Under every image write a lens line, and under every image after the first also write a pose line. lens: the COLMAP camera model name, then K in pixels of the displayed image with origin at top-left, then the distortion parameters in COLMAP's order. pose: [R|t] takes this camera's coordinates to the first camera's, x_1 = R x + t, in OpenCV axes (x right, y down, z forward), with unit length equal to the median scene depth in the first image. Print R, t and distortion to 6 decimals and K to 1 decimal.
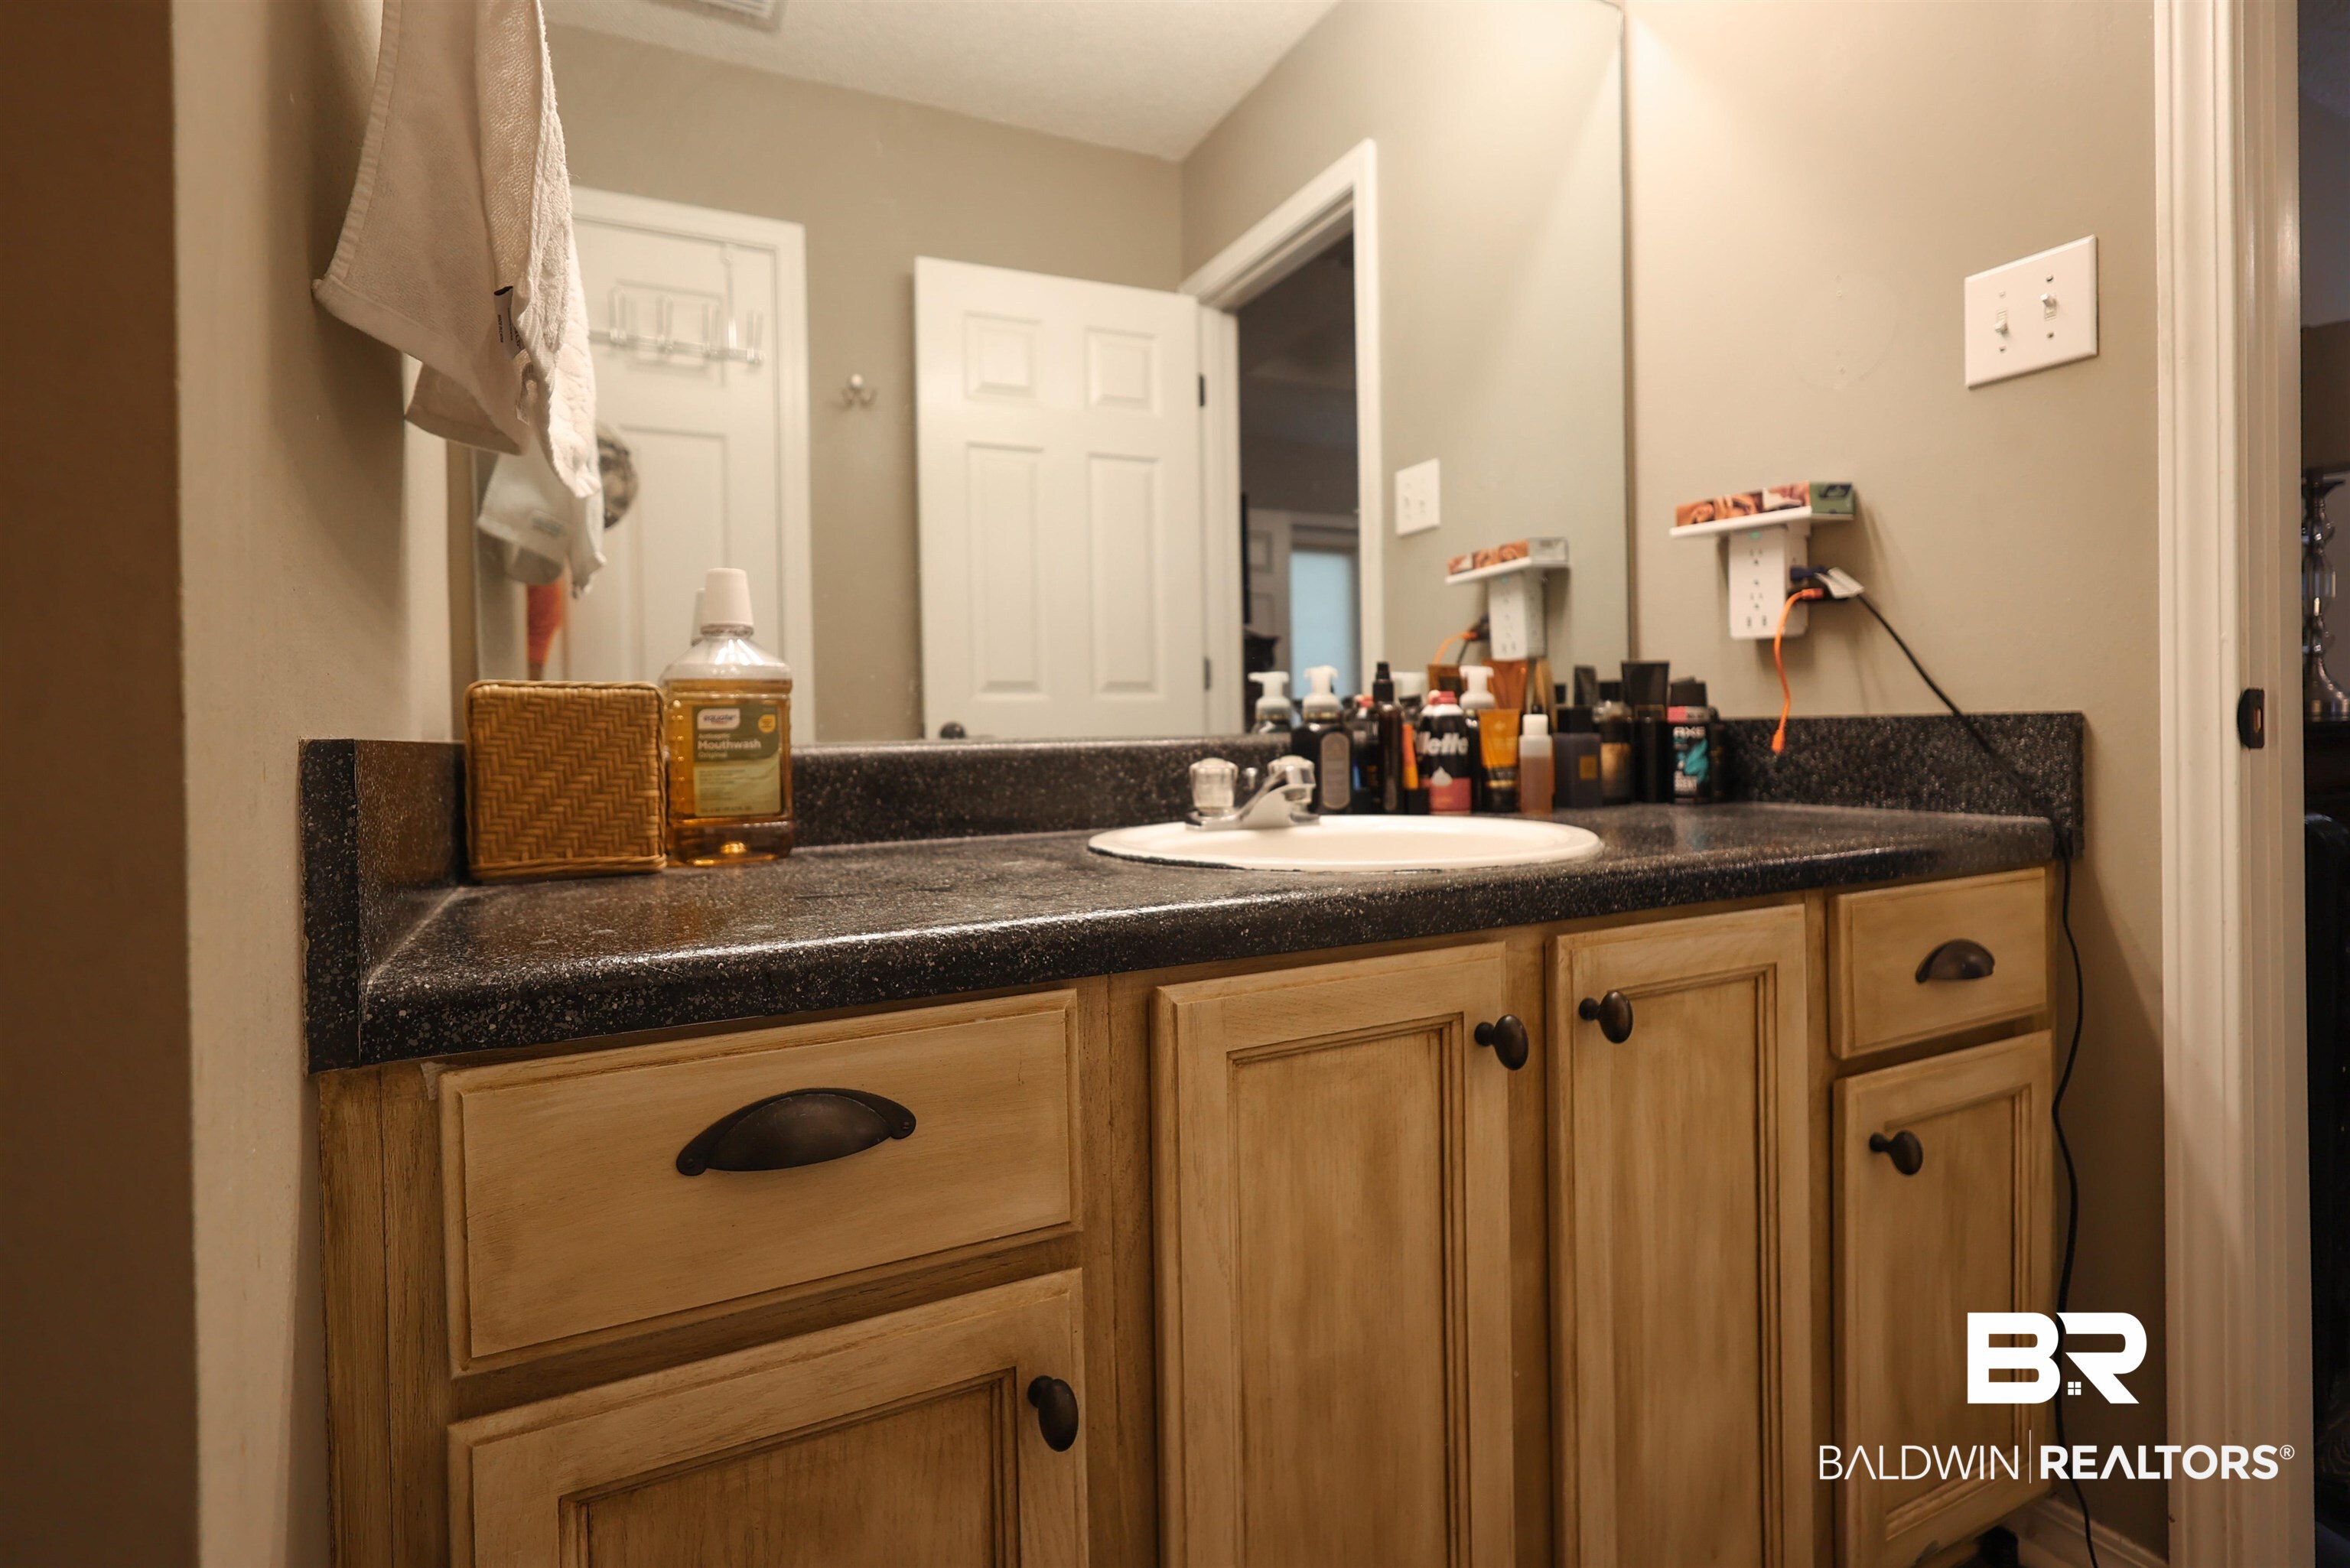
lens RADIAL K [[1136.7, 0, 1177.9], [0, 1136.7, 733.7], [0, 0, 1]] dist [-0.000213, 0.000041]
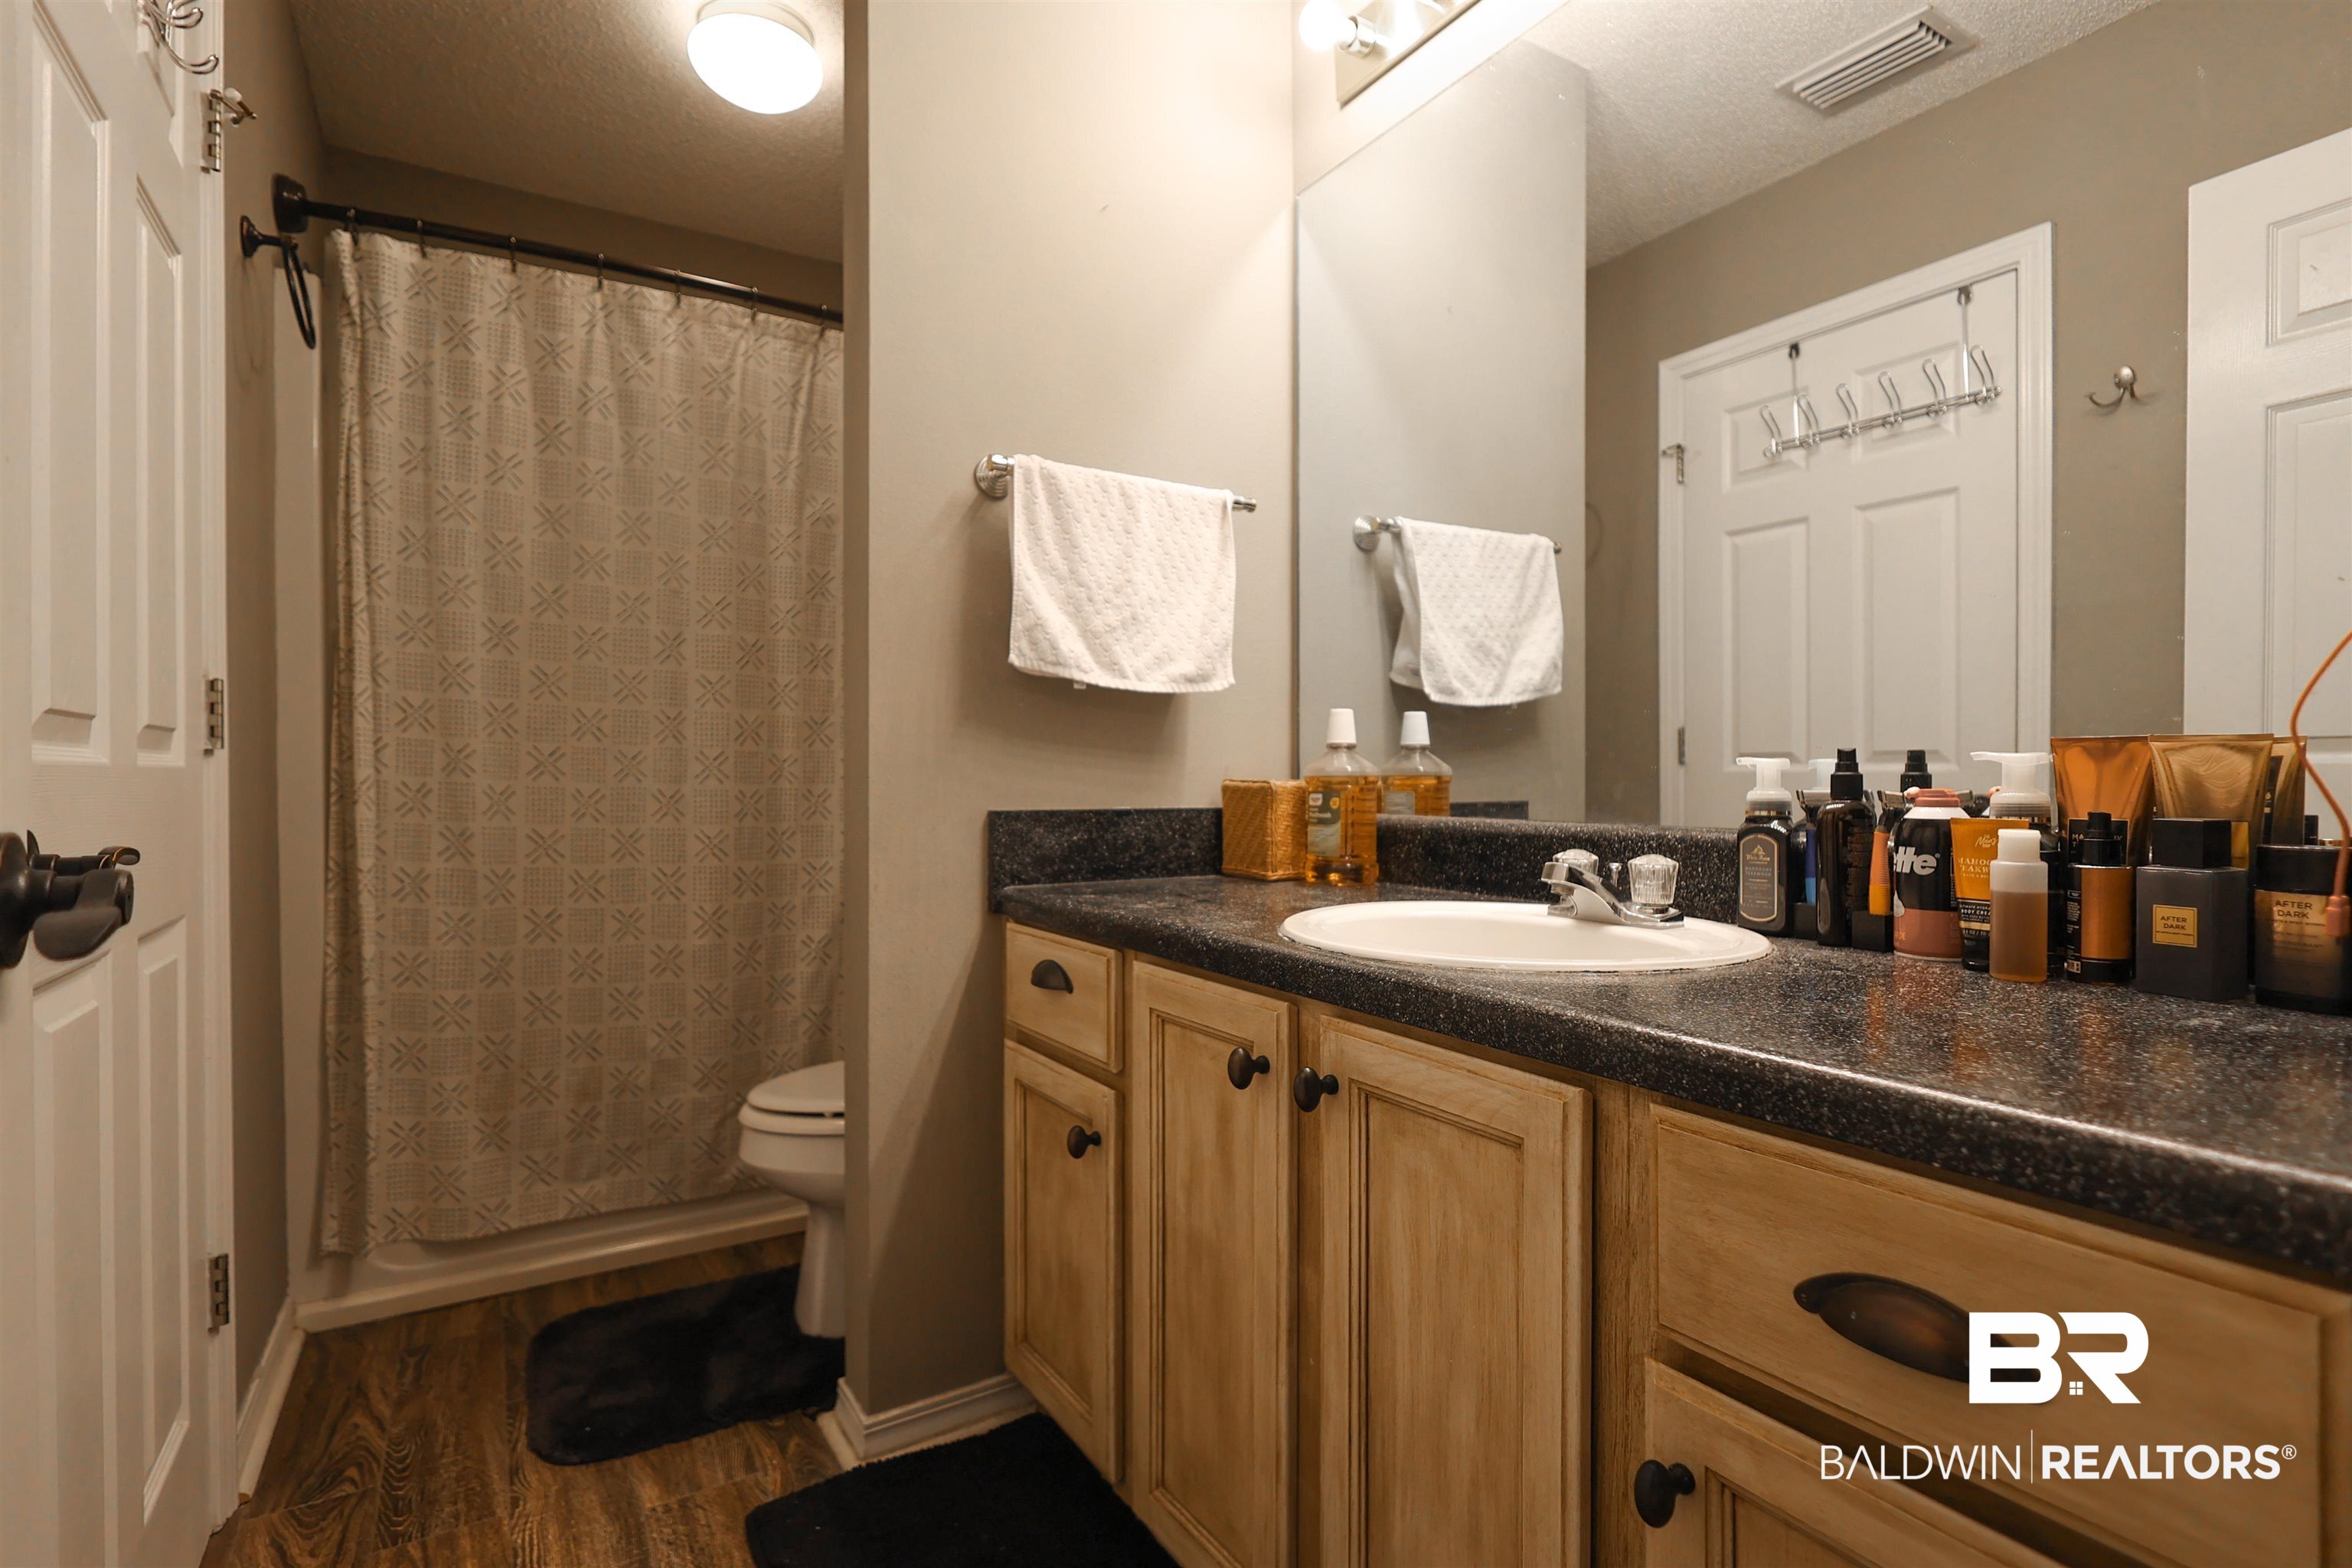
lens RADIAL K [[1134.8, 0, 1171.8], [0, 1134.8, 773.9], [0, 0, 1]] dist [-0.001088, 0.001430]
pose [[0.072334, 0.016129, -0.997250, 1.162915], [-0.003066, 0.999868, 0.015949, -0.070489], [0.997376, 0.001904, 0.072374, 0.588117]]
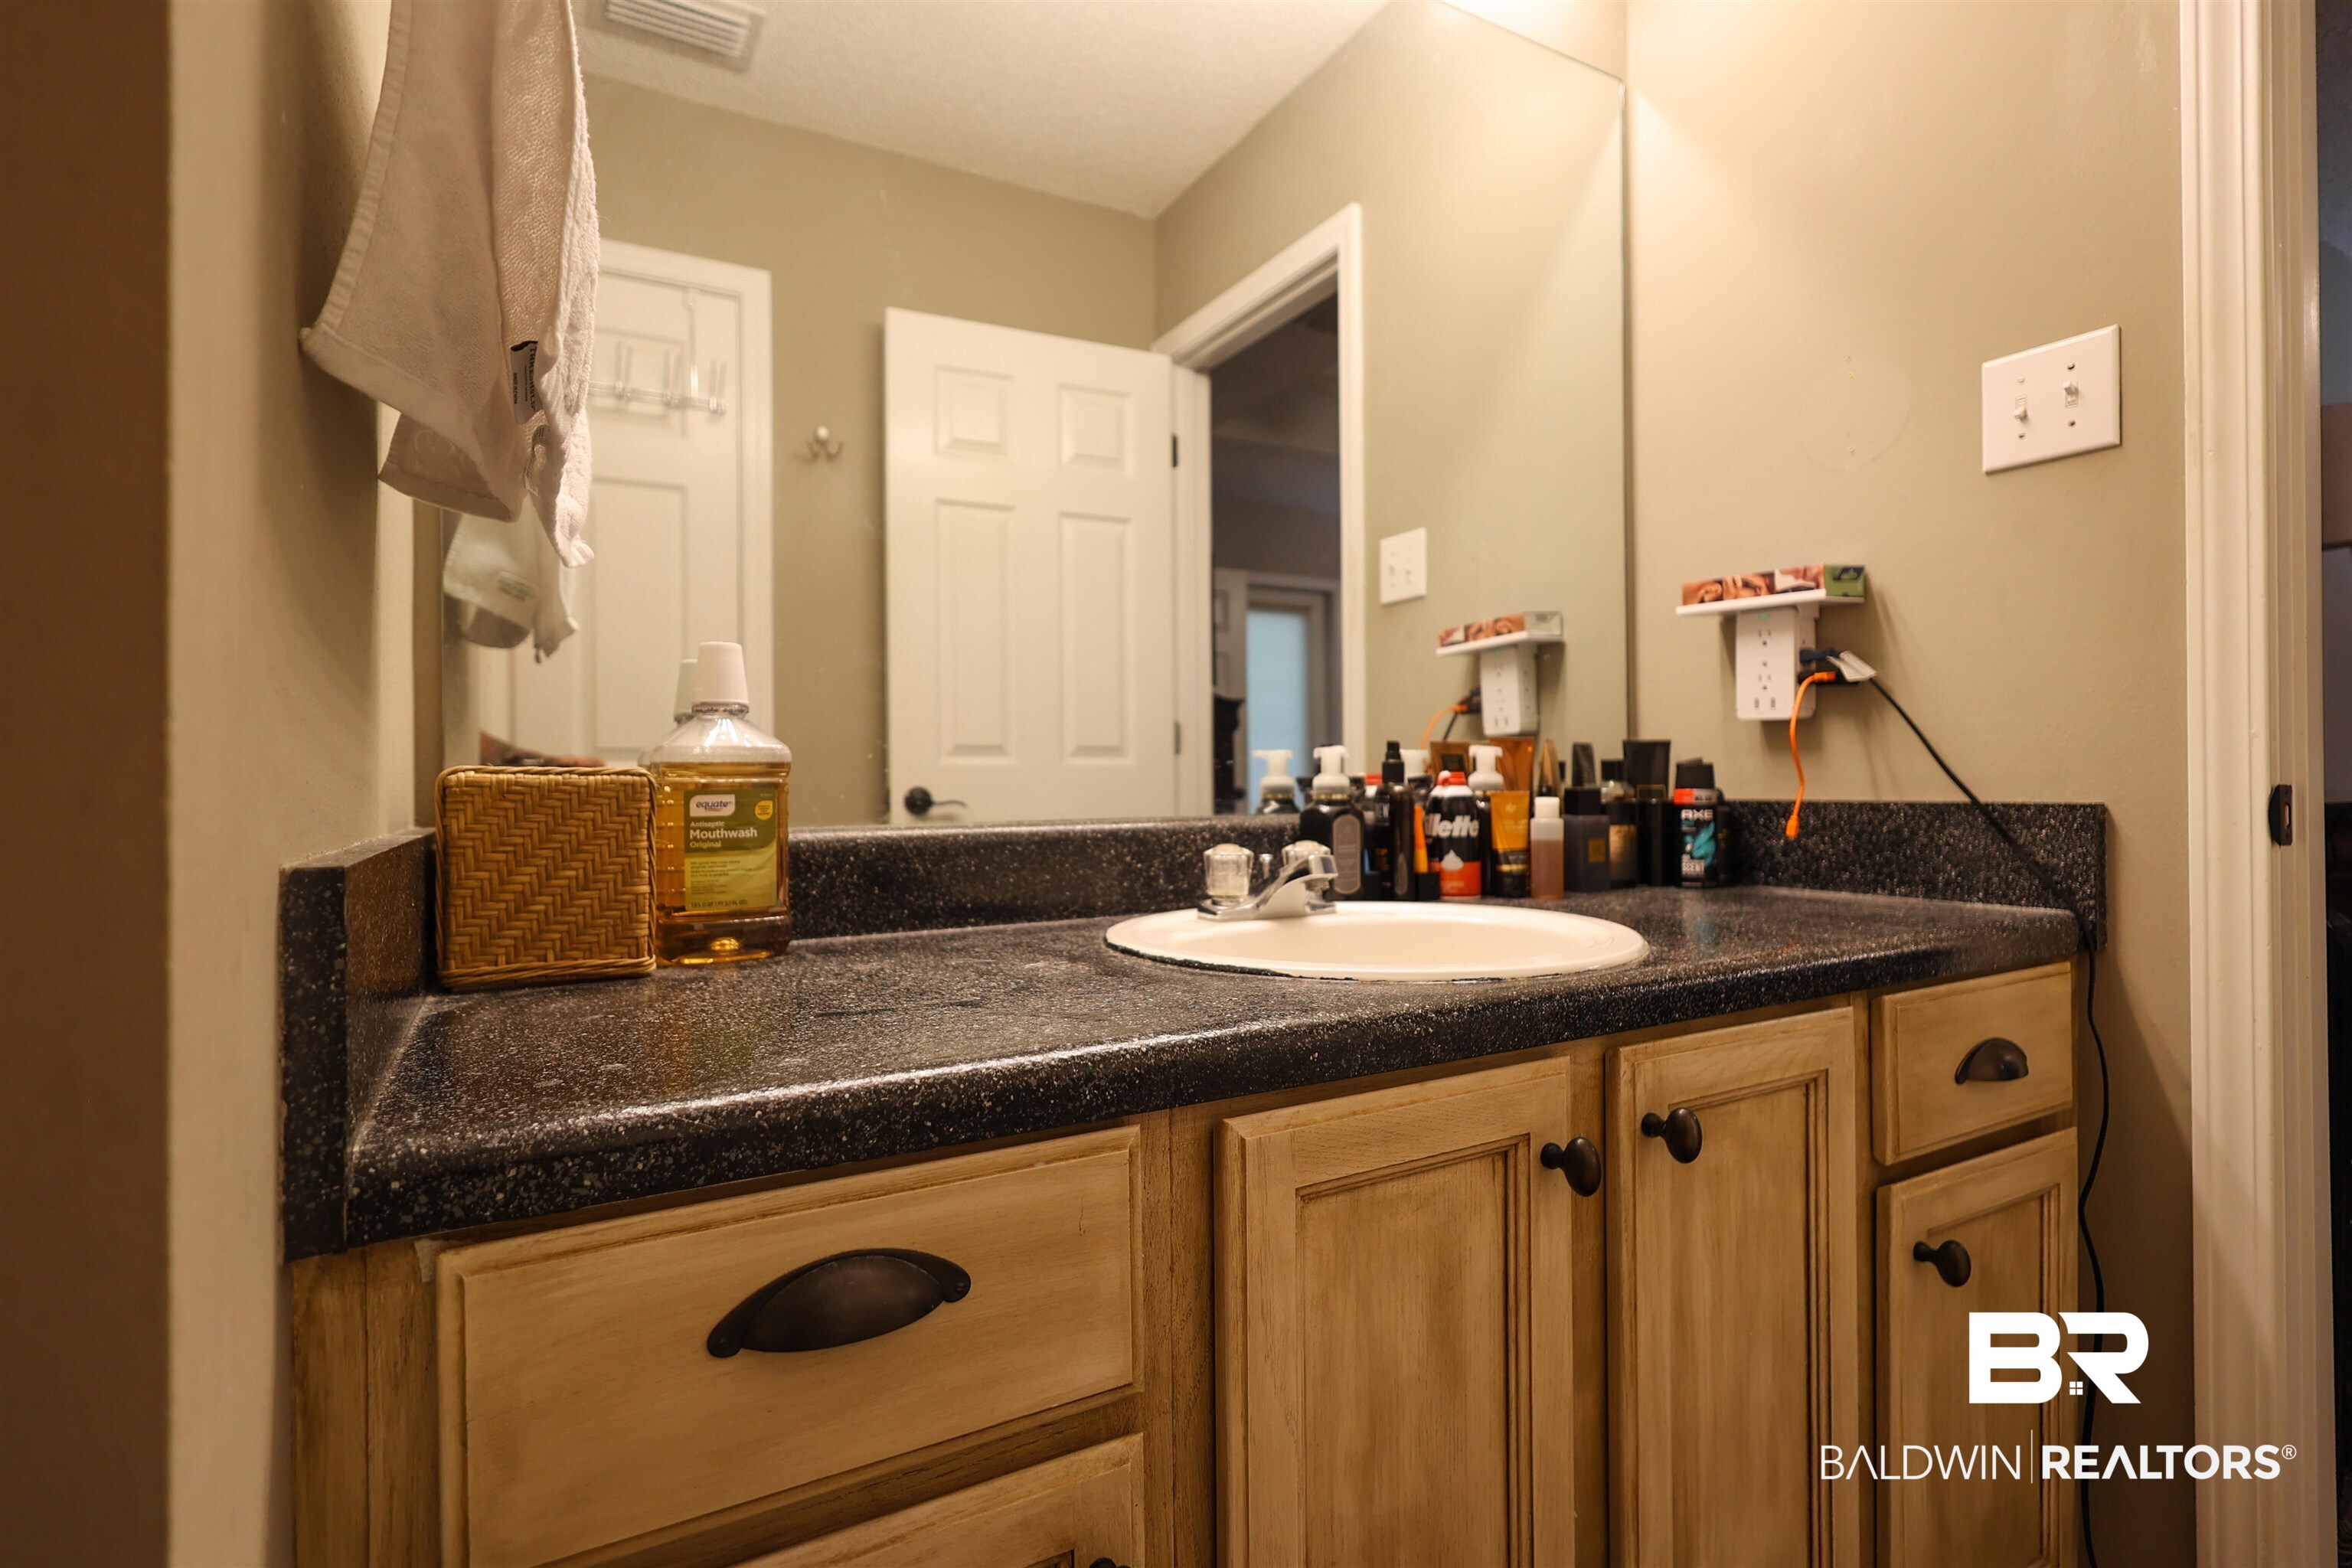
lens RADIAL K [[1134.8, 0, 1171.8], [0, 1134.8, 773.9], [0, 0, 1]] dist [-0.001088, 0.001430]
pose [[0.998822, 0.009678, 0.047543, -0.067077], [-0.009150, 0.999894, -0.011309, -0.028104], [-0.047647, 0.010861, 0.998805, 0.054642]]
